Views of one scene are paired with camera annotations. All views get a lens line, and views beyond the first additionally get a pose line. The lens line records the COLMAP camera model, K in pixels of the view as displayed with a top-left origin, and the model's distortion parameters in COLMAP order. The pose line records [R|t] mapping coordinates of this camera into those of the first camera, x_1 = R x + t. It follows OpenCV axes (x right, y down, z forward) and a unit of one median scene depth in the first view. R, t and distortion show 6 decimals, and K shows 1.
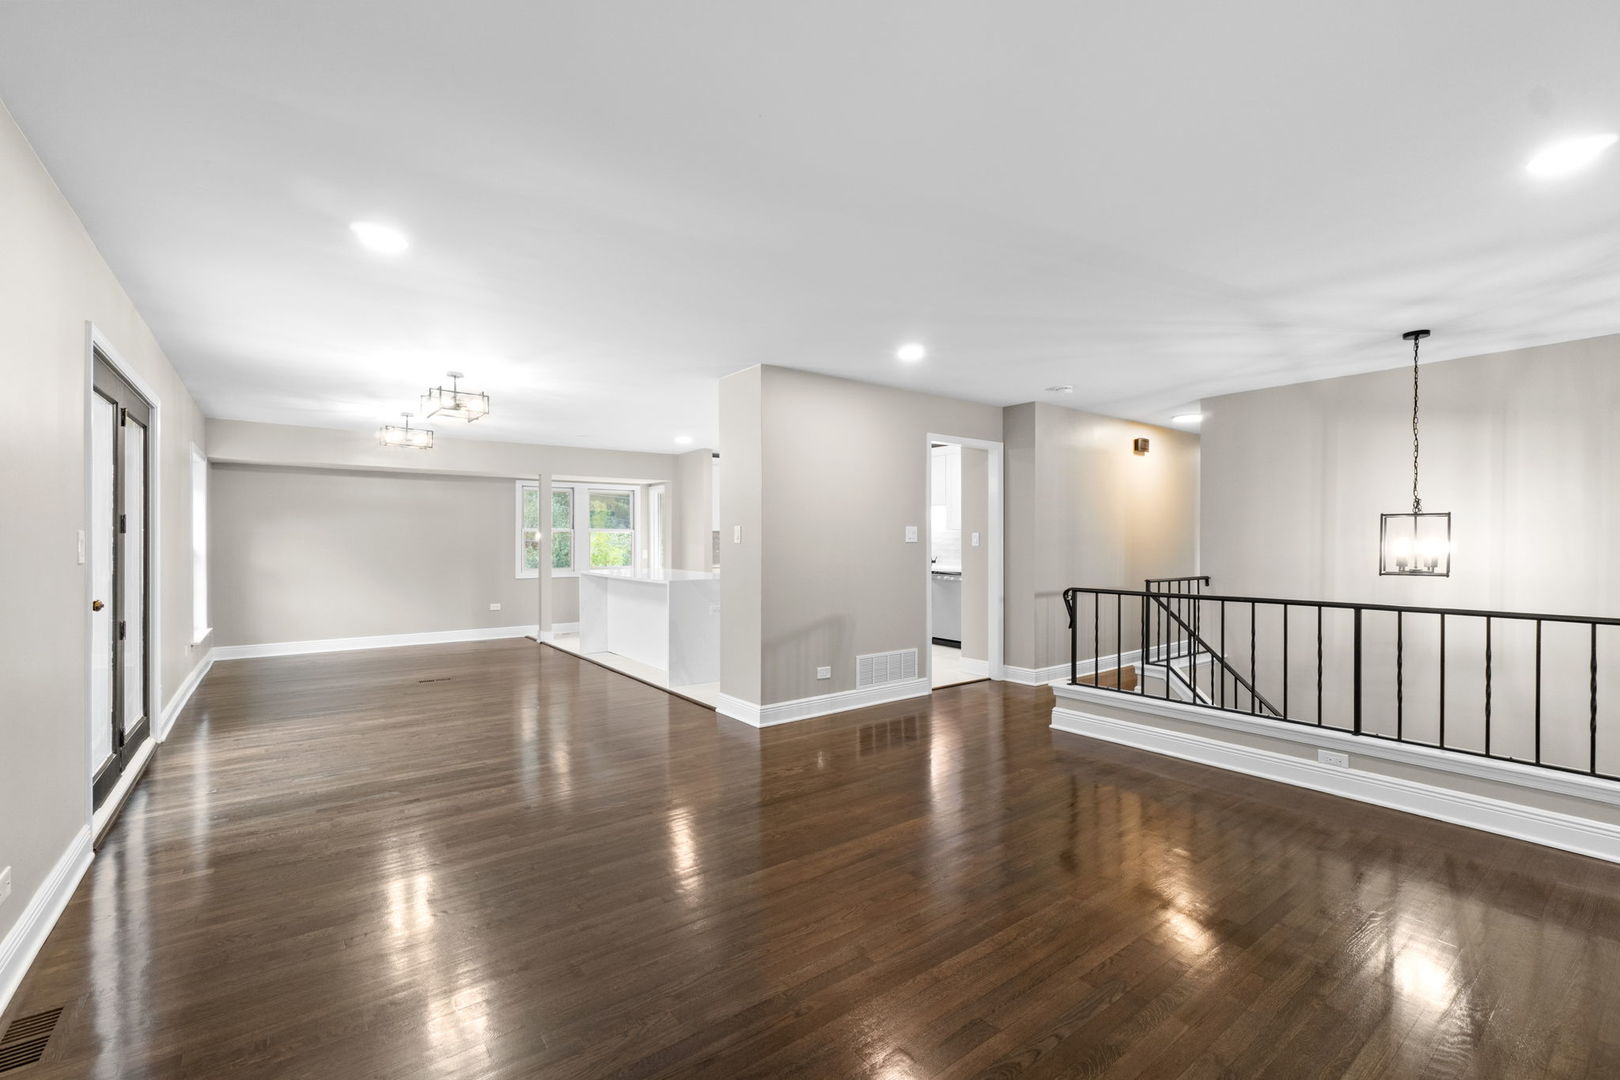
lens RADIAL K [[695.6, 0, 813.4], [0, 695.6, 538.4], [0, 0, 1]] dist [-0.007630, 0.000526]
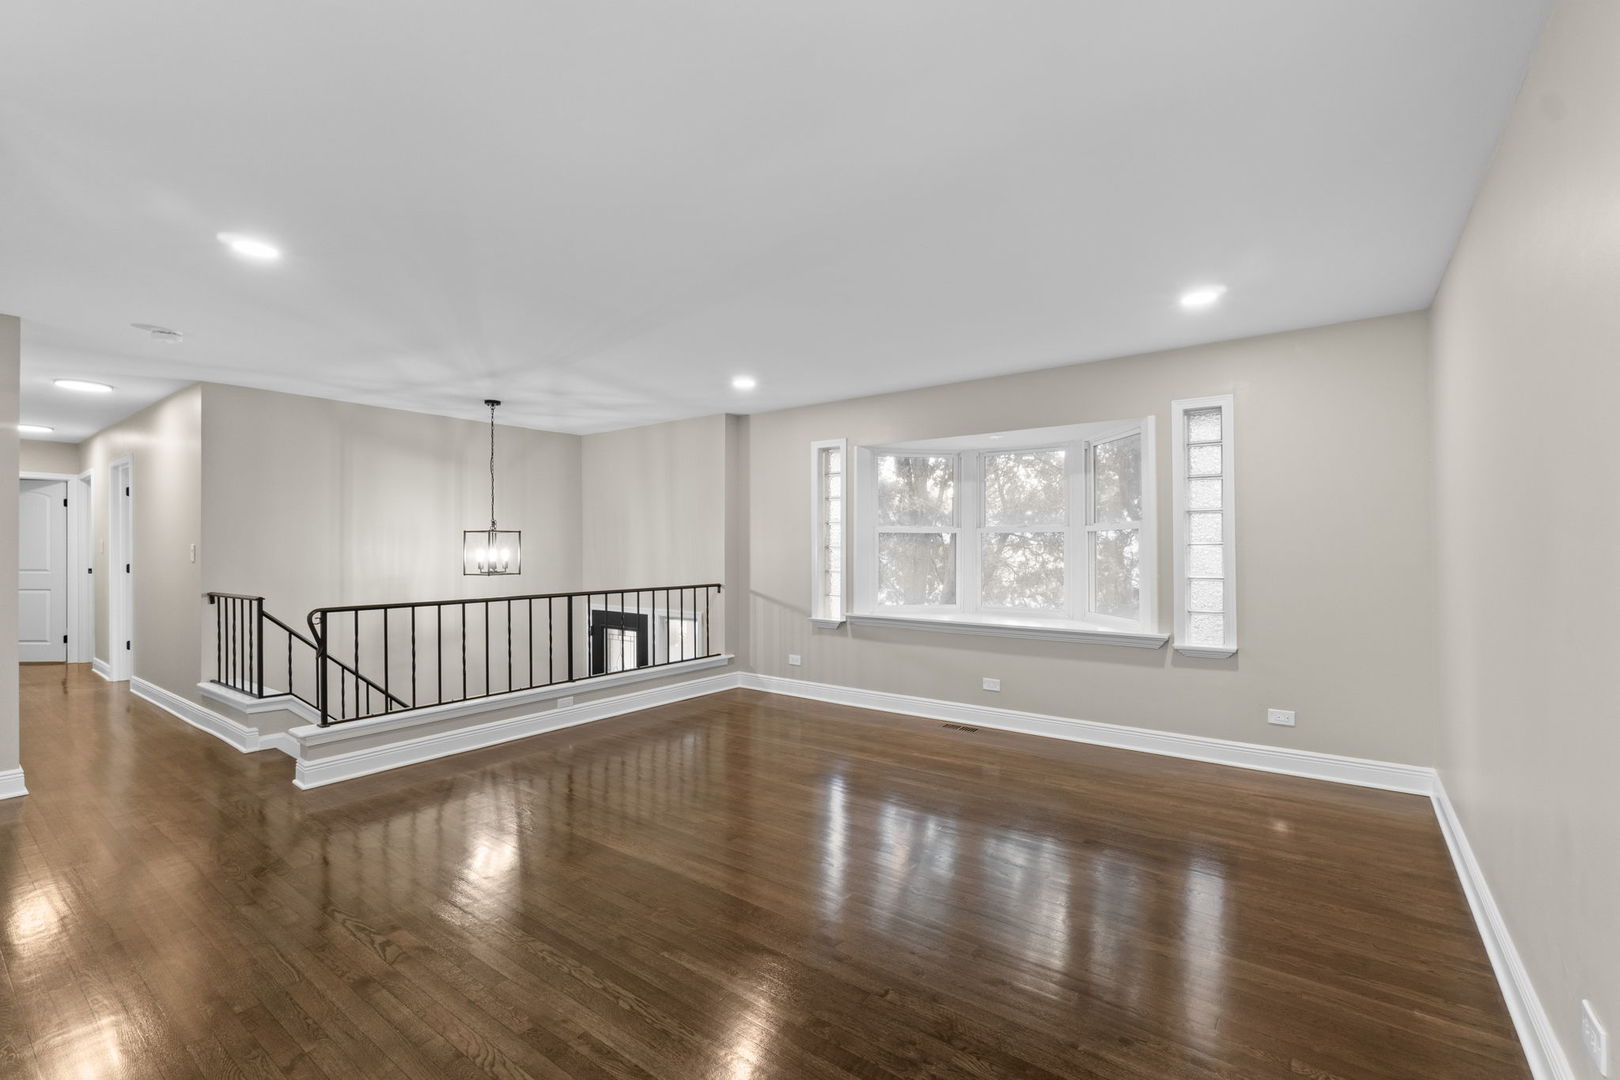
lens RADIAL K [[695.6, 0, 813.7], [0, 695.6, 550.1], [0, 0, 1]] dist [-0.007630, 0.000526]
pose [[-0.283970, 0.000091, 0.958833, -0.589673], [-0.000326, 1.000000, -0.000192, 0.003029], [-0.958833, -0.000368, -0.283970, 0.703806]]
